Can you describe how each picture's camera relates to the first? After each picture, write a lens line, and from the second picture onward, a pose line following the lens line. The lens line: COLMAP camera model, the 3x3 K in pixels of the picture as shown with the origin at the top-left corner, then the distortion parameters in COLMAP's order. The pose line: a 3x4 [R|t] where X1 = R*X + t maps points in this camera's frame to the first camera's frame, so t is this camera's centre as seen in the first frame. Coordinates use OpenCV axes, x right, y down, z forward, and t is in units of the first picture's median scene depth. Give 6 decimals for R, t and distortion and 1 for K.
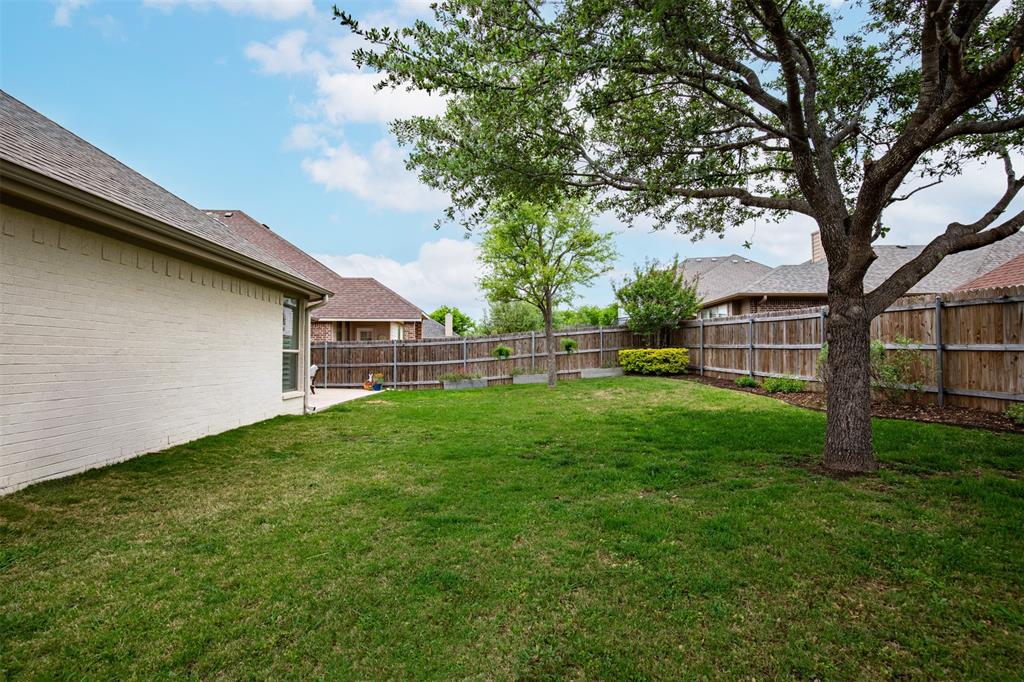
lens RADIAL K [[477.9, 0, 519.0], [0, 477.9, 344.1], [0, 0, 1]] dist [-0.002271, 0.000501]
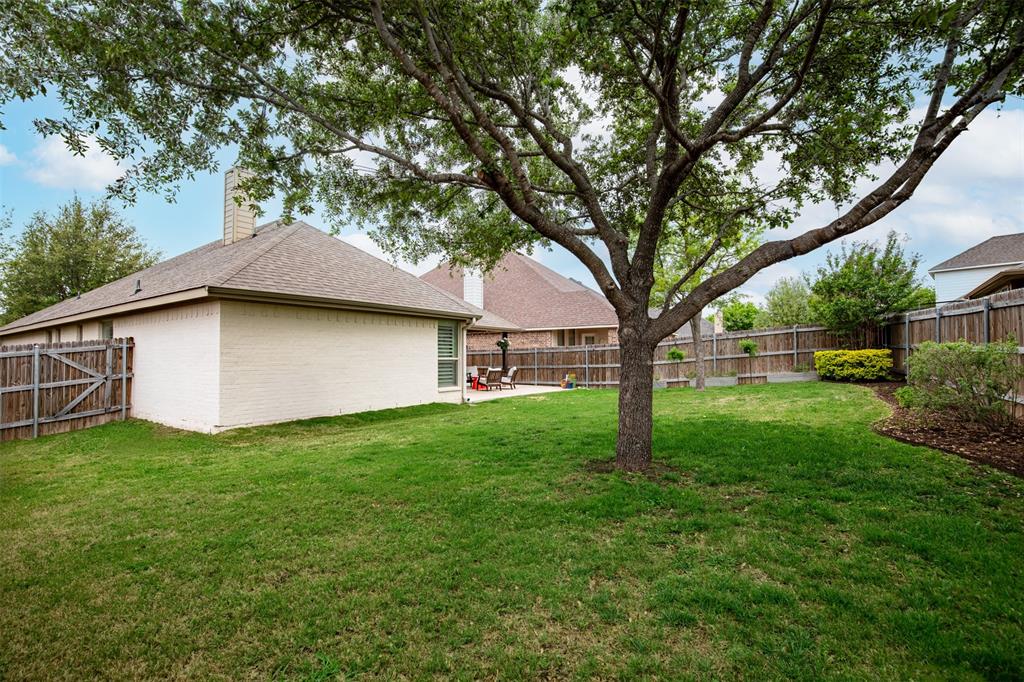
lens RADIAL K [[477.9, 0, 519.0], [0, 477.9, 344.1], [0, 0, 1]] dist [-0.002271, 0.000501]
pose [[0.804654, -0.020933, -0.593375, 0.300209], [0.023122, 0.999725, -0.003914, -0.010640], [0.593294, -0.010571, 0.804916, -0.023914]]
